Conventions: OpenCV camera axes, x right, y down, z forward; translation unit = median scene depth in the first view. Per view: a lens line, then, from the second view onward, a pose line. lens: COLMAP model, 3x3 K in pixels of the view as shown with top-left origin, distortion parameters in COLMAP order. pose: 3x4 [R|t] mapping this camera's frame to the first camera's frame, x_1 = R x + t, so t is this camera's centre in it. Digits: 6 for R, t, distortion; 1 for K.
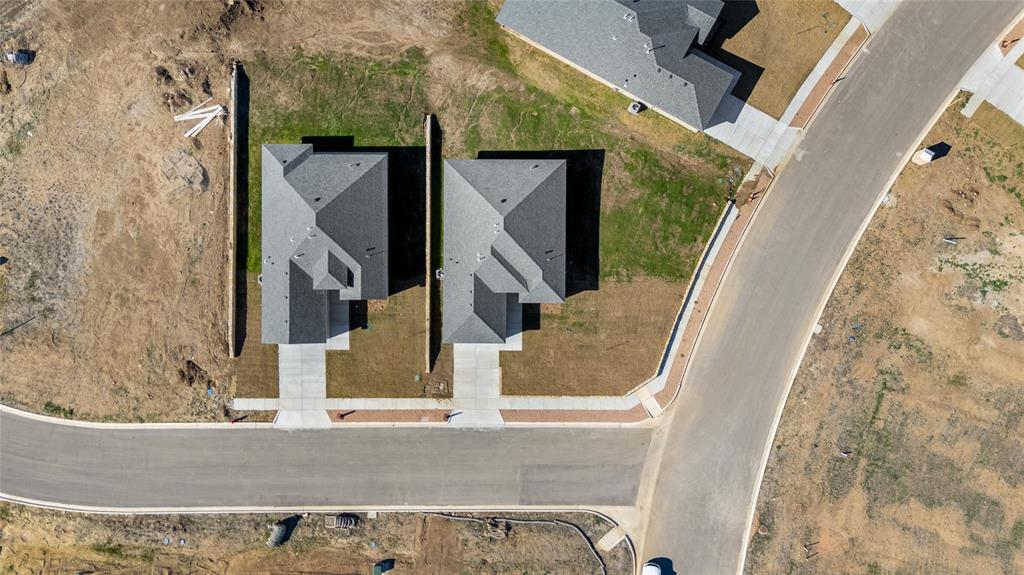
lens RADIAL K [[747.1, 0, 512.0], [0, 747.1, 287.5], [0, 0, 1]] dist [0.076746, -0.061068]
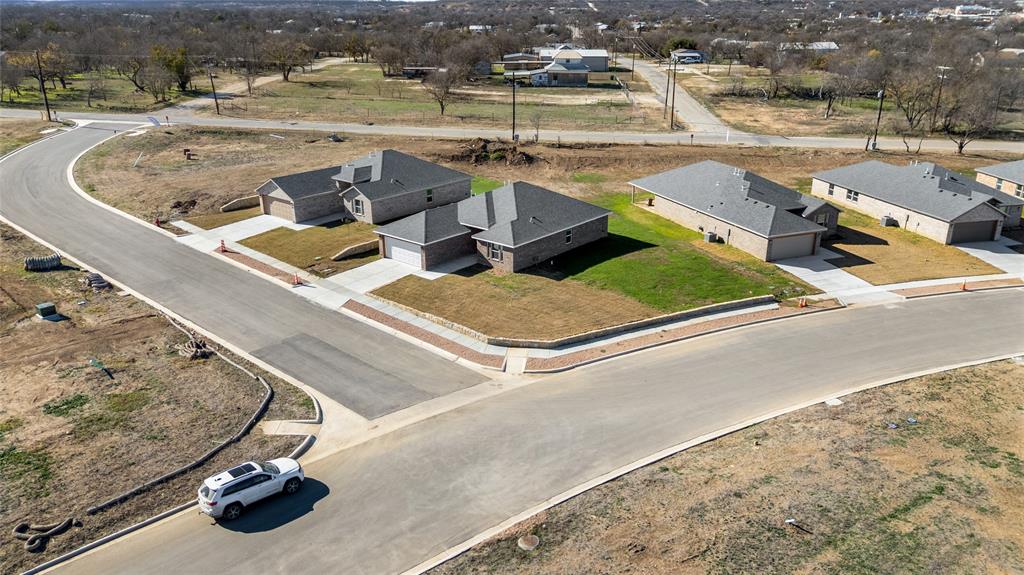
lens RADIAL K [[747.1, 0, 512.0], [0, 747.1, 287.5], [0, 0, 1]] dist [0.076746, -0.061068]
pose [[0.765357, 0.243757, -0.595660, 0.534821], [-0.643554, 0.278110, -0.713087, 0.579673], [-0.008161, 0.929106, 0.369724, 0.719241]]
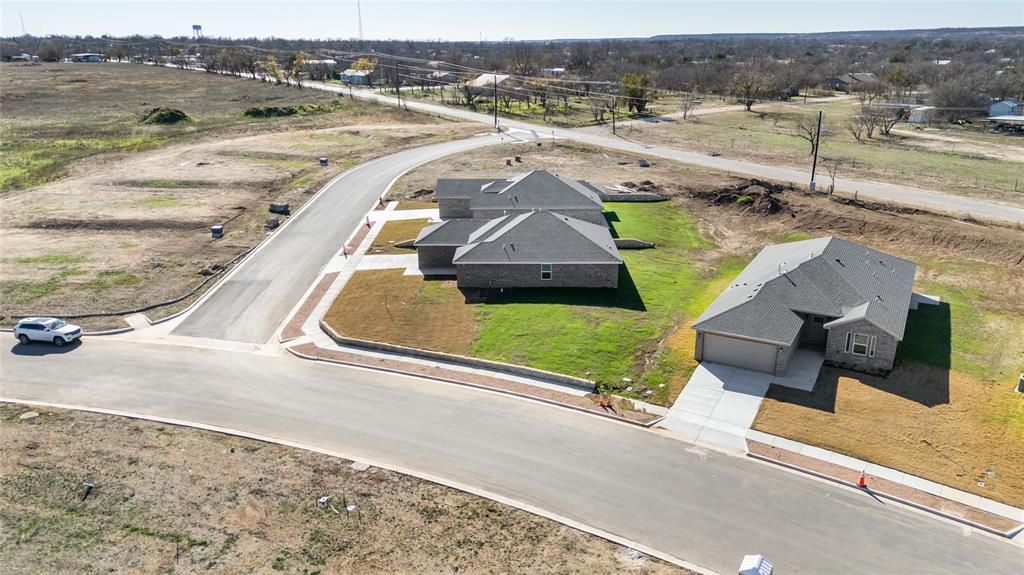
lens RADIAL K [[747.1, 0, 512.0], [0, 747.1, 287.5], [0, 0, 1]] dist [0.076746, -0.061068]
pose [[-0.009118, 0.334896, -0.942211, 0.842434], [-0.999845, 0.011159, 0.013642, -0.055857], [0.015083, 0.942189, 0.334742, 0.718793]]
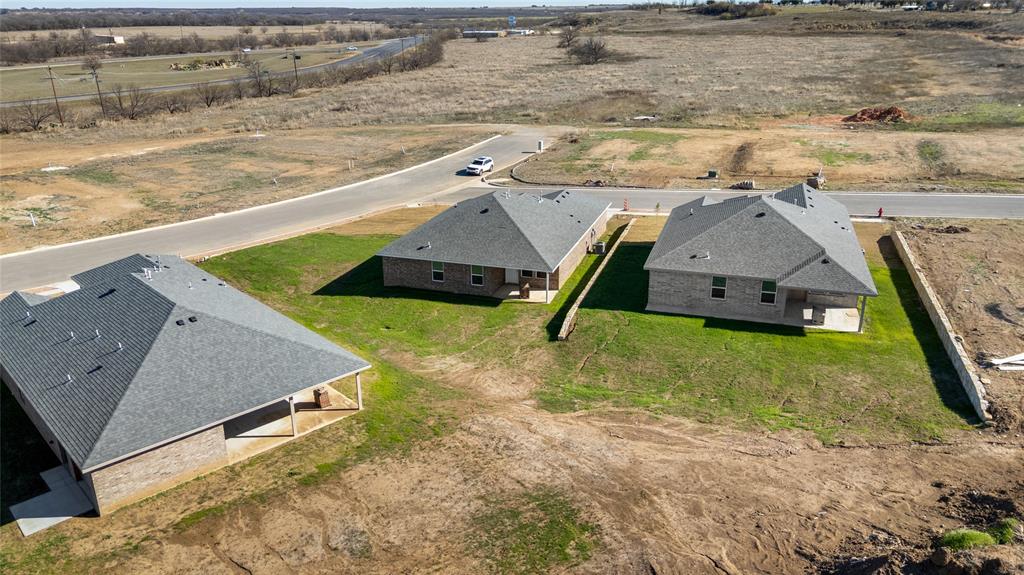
lens RADIAL K [[747.1, 0, 512.0], [0, 747.1, 287.5], [0, 0, 1]] dist [0.076746, -0.061068]
pose [[-0.952432, -0.074820, 0.295422, -0.235124], [0.303255, -0.328575, 0.894469, -0.714605], [0.030144, 0.941510, 0.335635, 0.781115]]
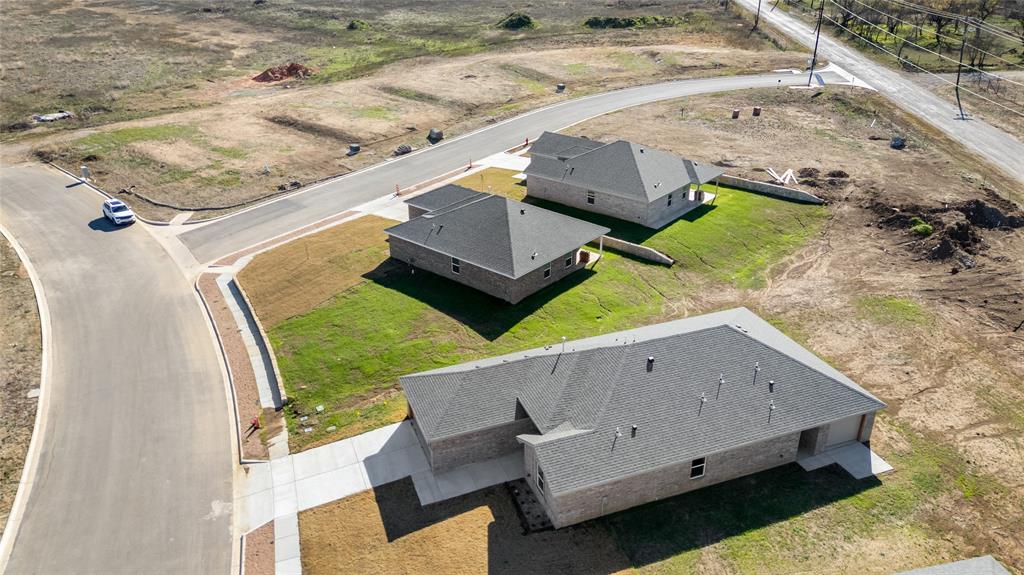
lens RADIAL K [[747.1, 0, 512.0], [0, 747.1, 287.5], [0, 0, 1]] dist [0.076746, -0.061068]
pose [[-0.645044, 0.360431, -0.673801, 0.539045], [-0.763513, -0.268137, 0.587495, -0.570436], [0.031080, 0.893416, 0.448154, 0.664542]]
